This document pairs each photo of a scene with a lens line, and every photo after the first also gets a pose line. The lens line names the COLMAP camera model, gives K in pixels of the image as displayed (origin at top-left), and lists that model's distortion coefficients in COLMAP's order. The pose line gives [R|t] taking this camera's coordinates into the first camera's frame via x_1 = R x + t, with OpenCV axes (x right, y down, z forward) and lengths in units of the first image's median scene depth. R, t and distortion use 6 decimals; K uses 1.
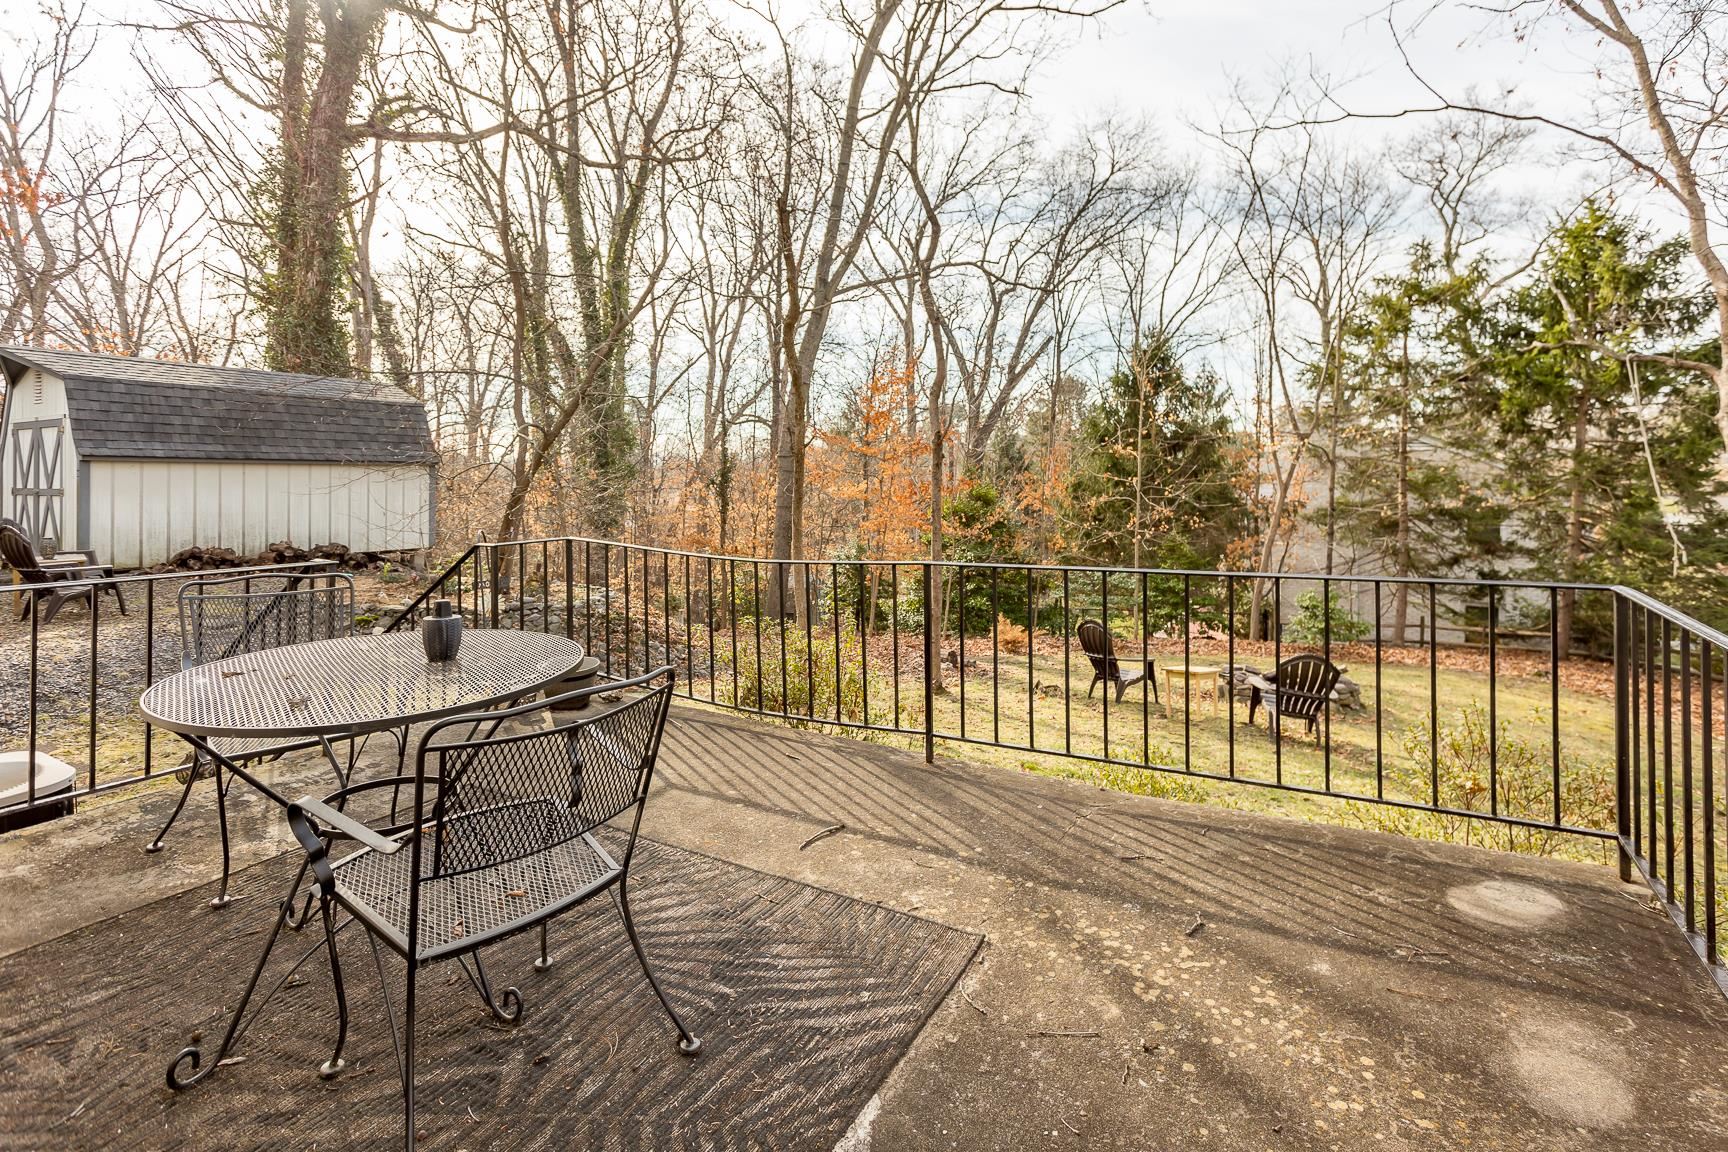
lens RADIAL K [[819.6, 0, 856.5], [0, 819.6, 492.5], [0, 0, 1]] dist [0.007258, -0.000323]
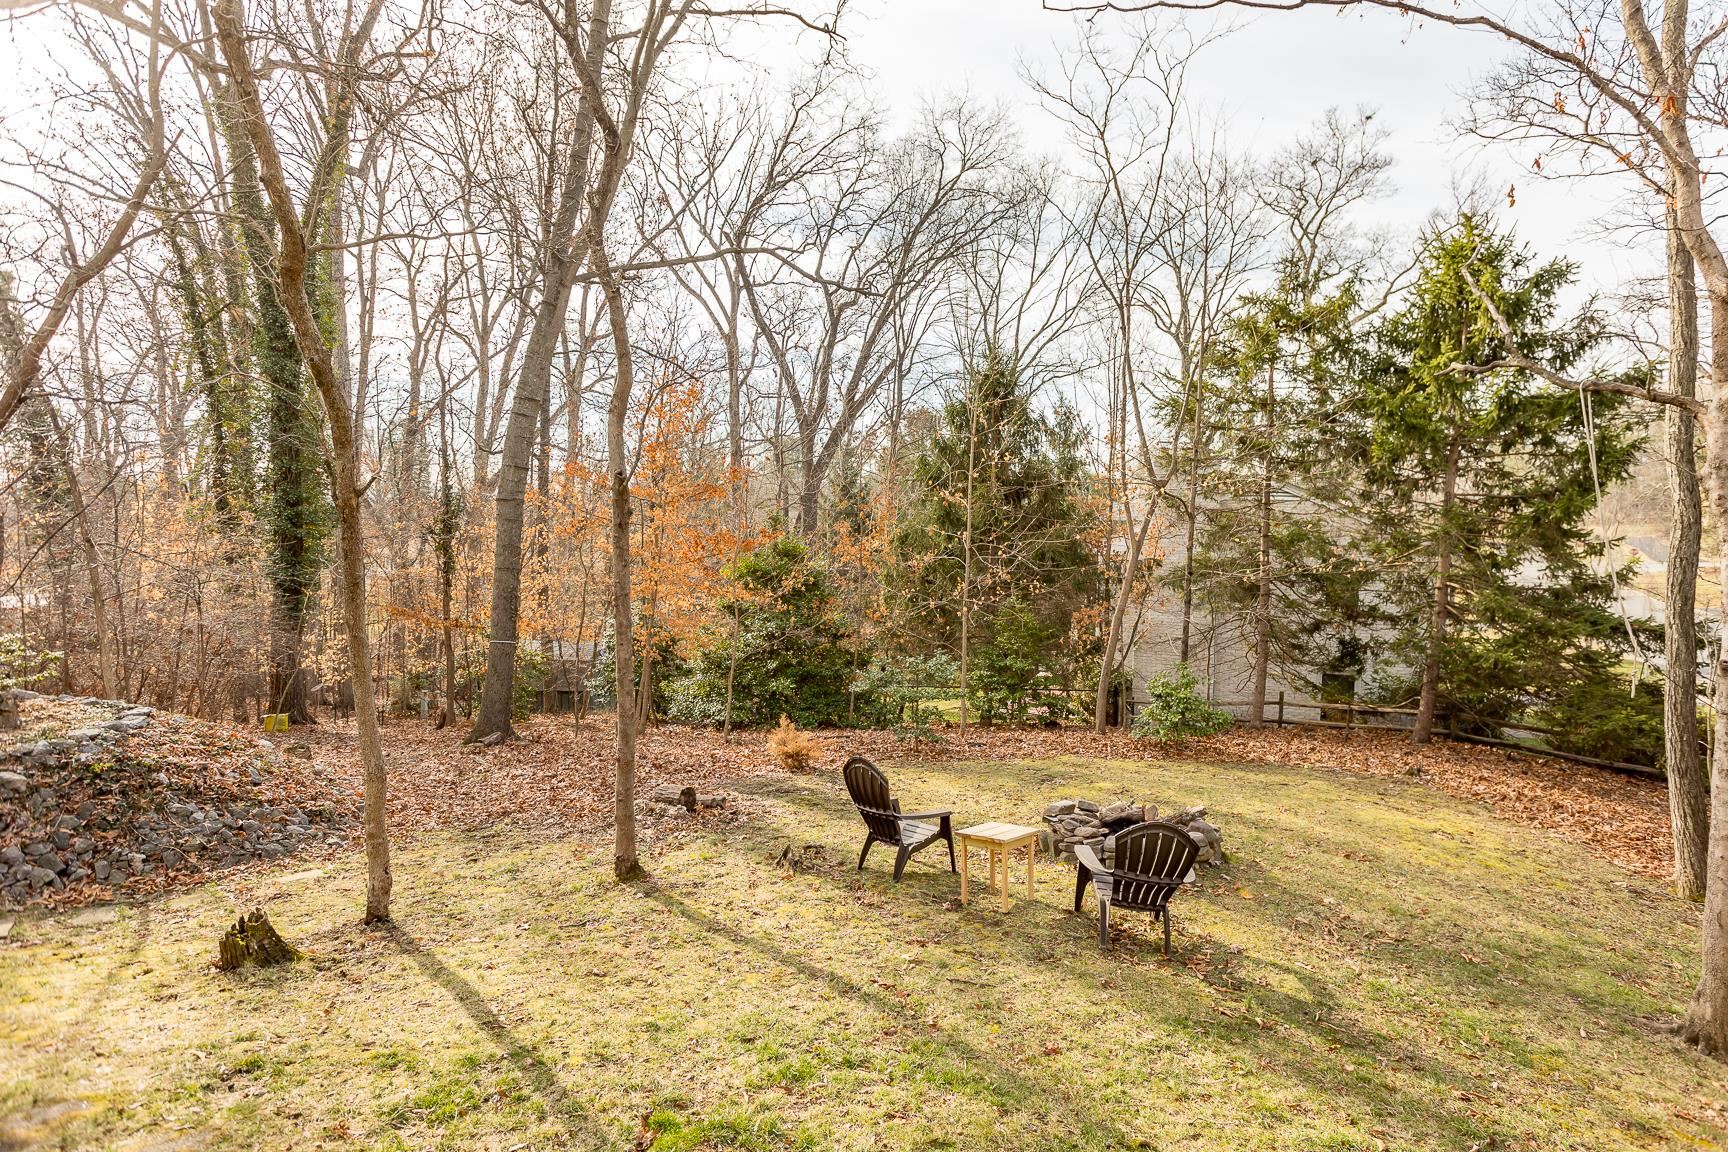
lens RADIAL K [[957.5, 0, 861.6], [0, 957.5, 576.9], [0, 0, 1]] dist [0.006006, 0.003213]
pose [[0.980912, -0.002891, 0.194431, 0.057282], [-0.004763, 0.999232, 0.038886, -0.009761], [-0.194394, -0.039070, 0.980145, 0.101290]]
